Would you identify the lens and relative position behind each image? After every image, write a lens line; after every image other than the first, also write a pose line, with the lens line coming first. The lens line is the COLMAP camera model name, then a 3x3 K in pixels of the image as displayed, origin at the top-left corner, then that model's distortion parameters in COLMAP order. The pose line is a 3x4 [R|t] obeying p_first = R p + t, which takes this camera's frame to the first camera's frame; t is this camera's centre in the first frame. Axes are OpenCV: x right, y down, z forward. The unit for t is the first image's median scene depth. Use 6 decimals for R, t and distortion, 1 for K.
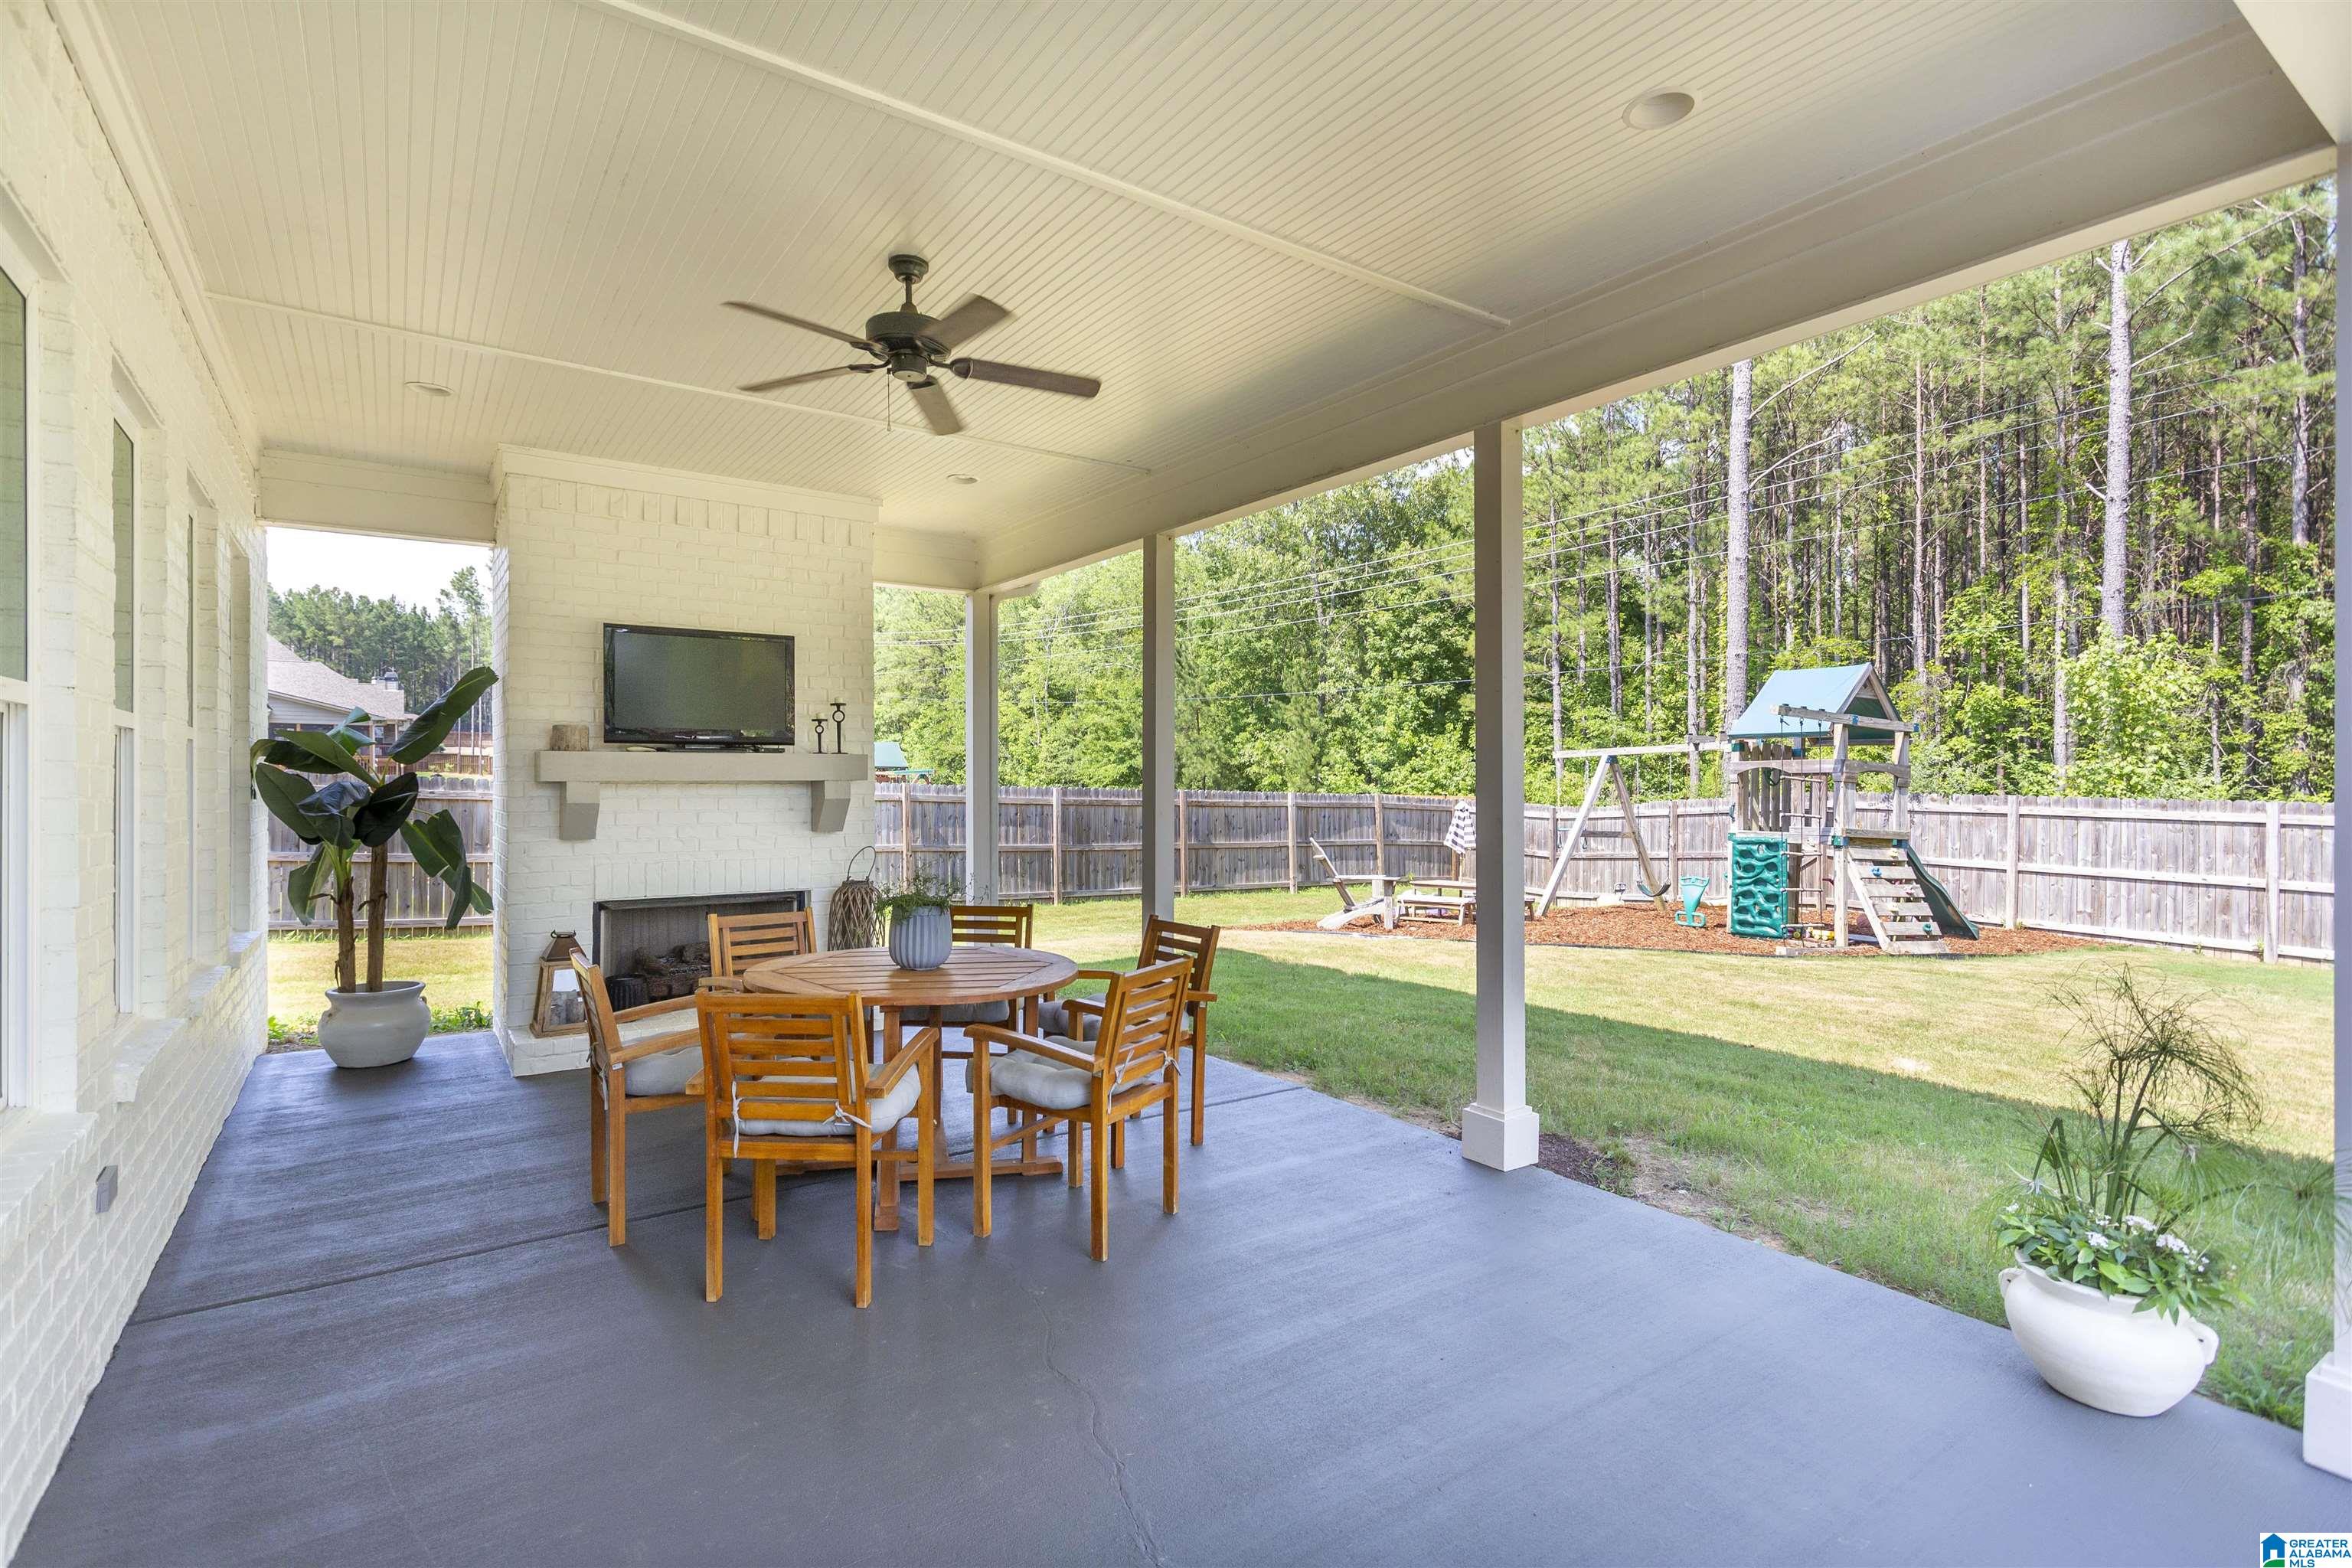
lens RADIAL K [[1127.0, 0, 1177.7], [0, 1127.0, 752.9], [0, 0, 1]] dist [0.003713, 0.000234]
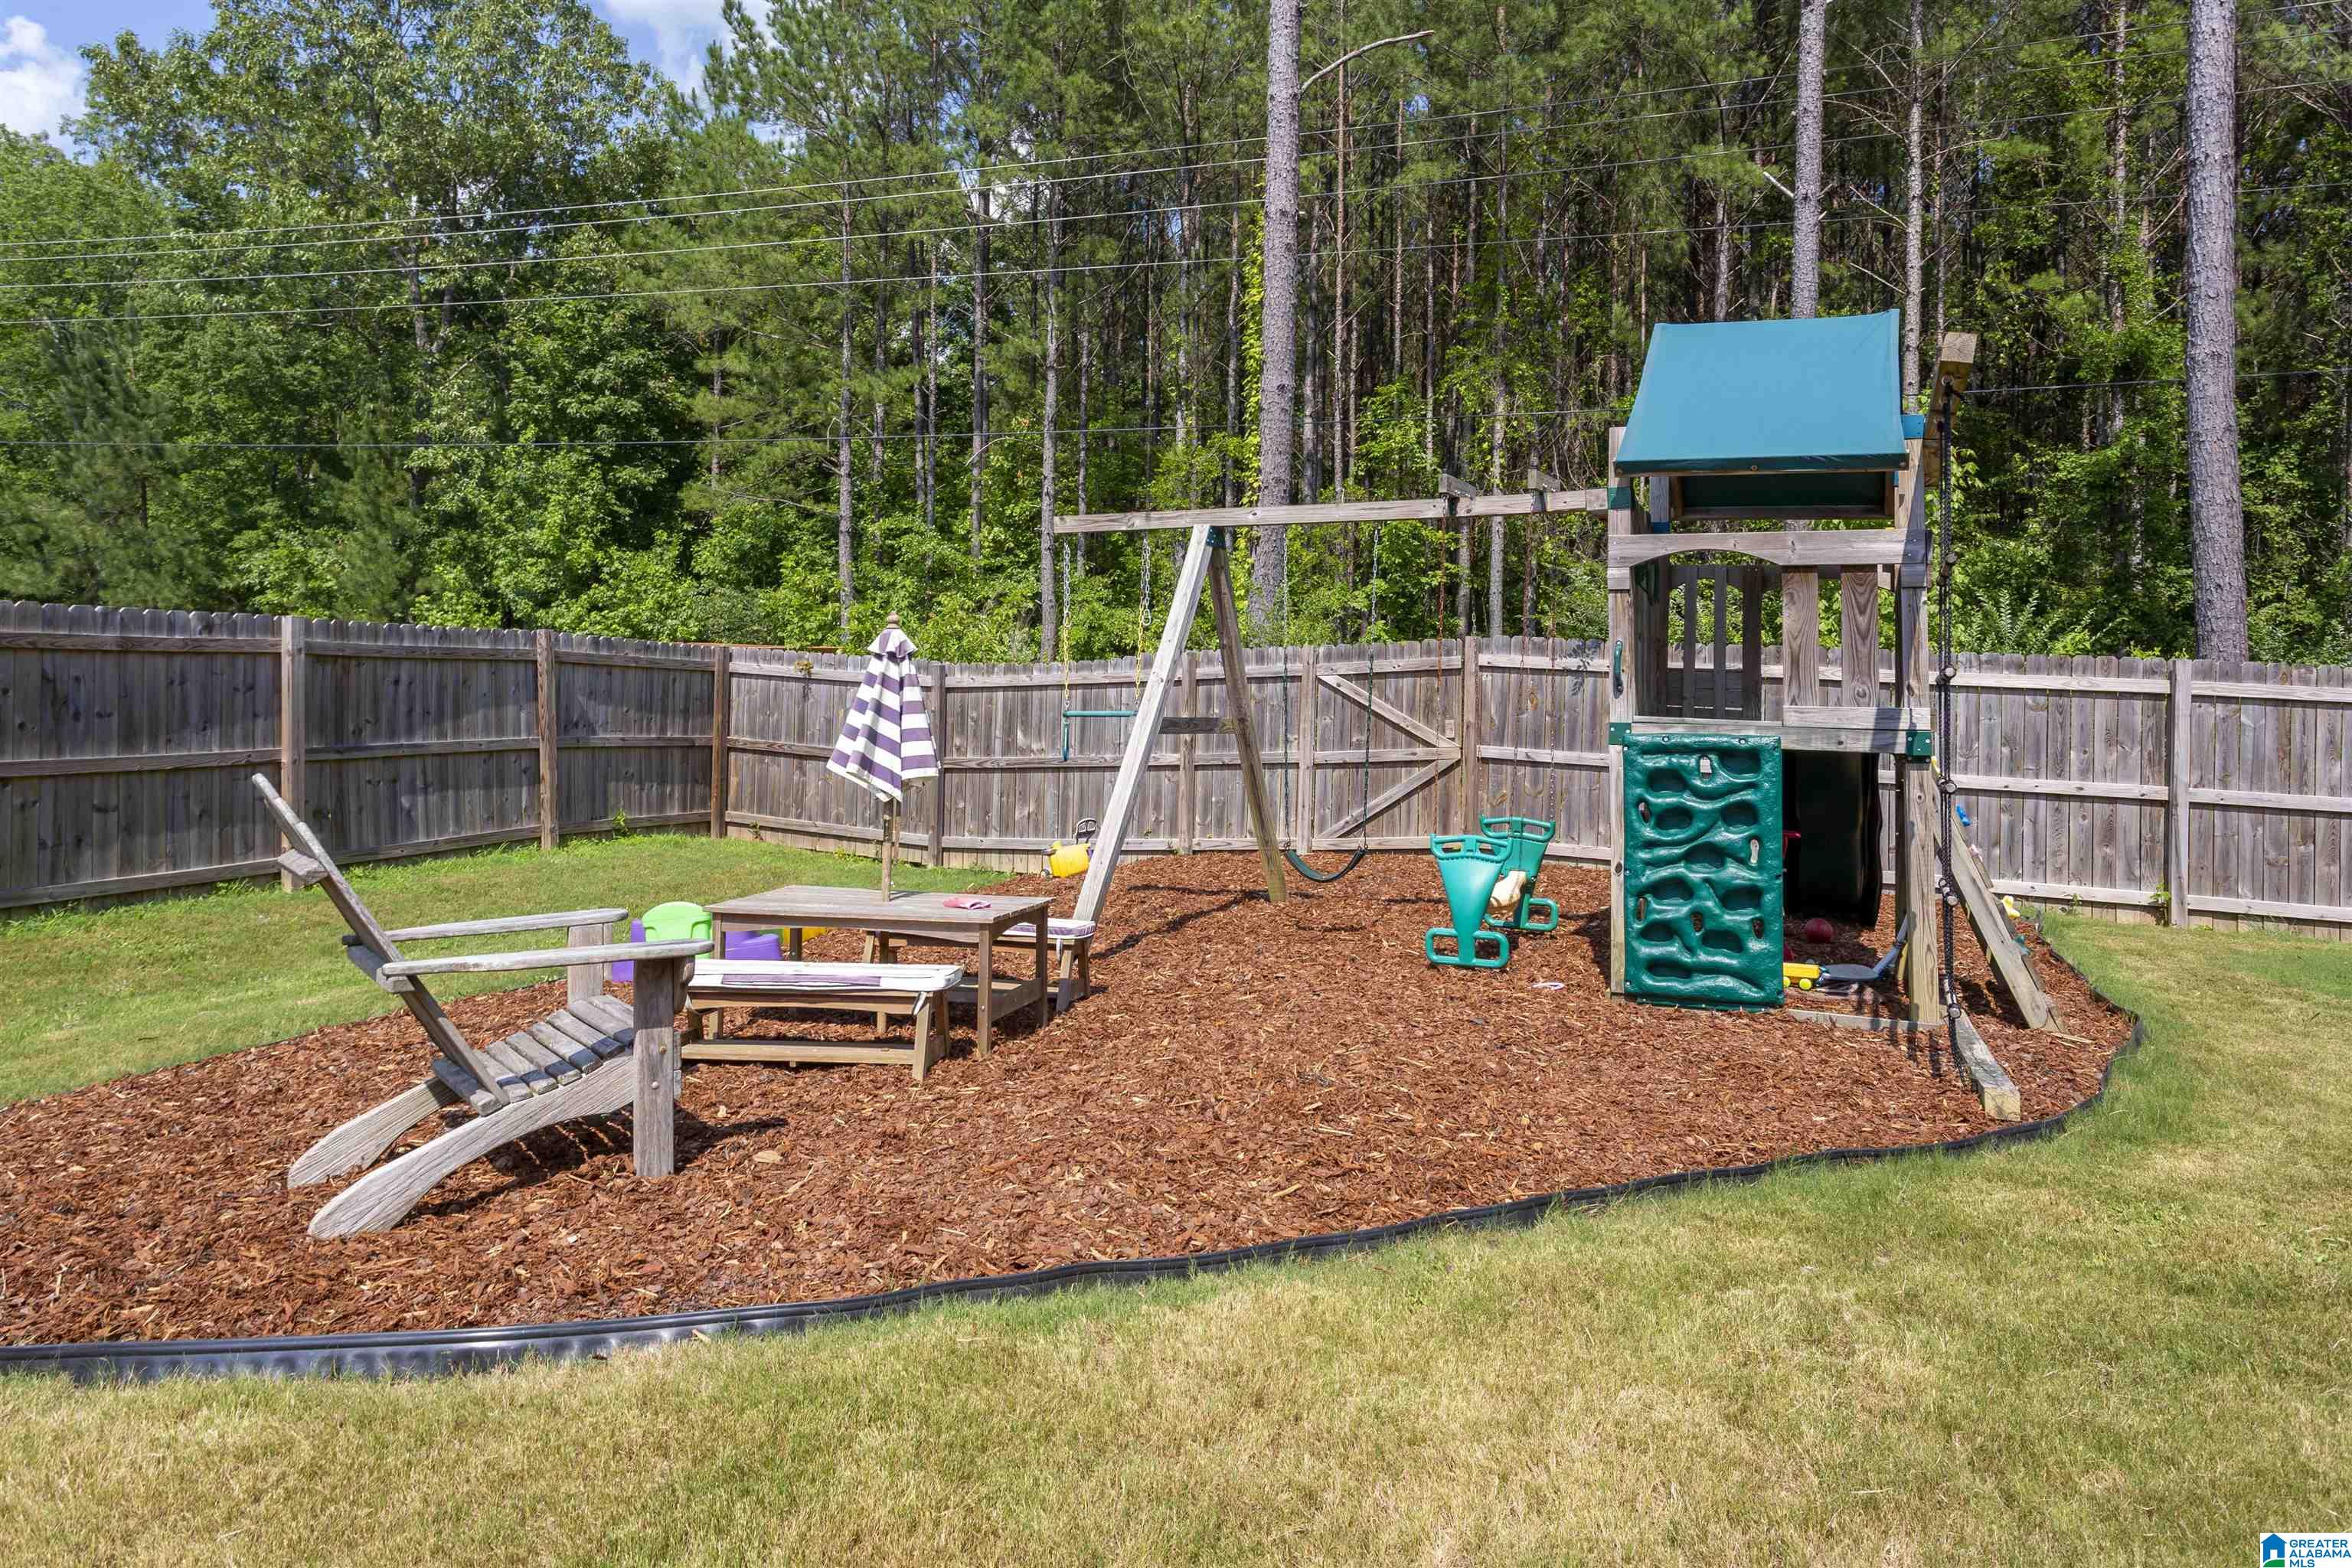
lens RADIAL K [[1299.7, 0, 1176.3], [0, 1299.7, 640.8], [0, 0, 1]] dist [0.000130, 0.001240]
pose [[0.796113, 0.023053, 0.604709, 0.041328], [-0.034961, 0.999357, 0.007929, 0.016630], [-0.604138, -0.027454, 0.796407, 0.273295]]
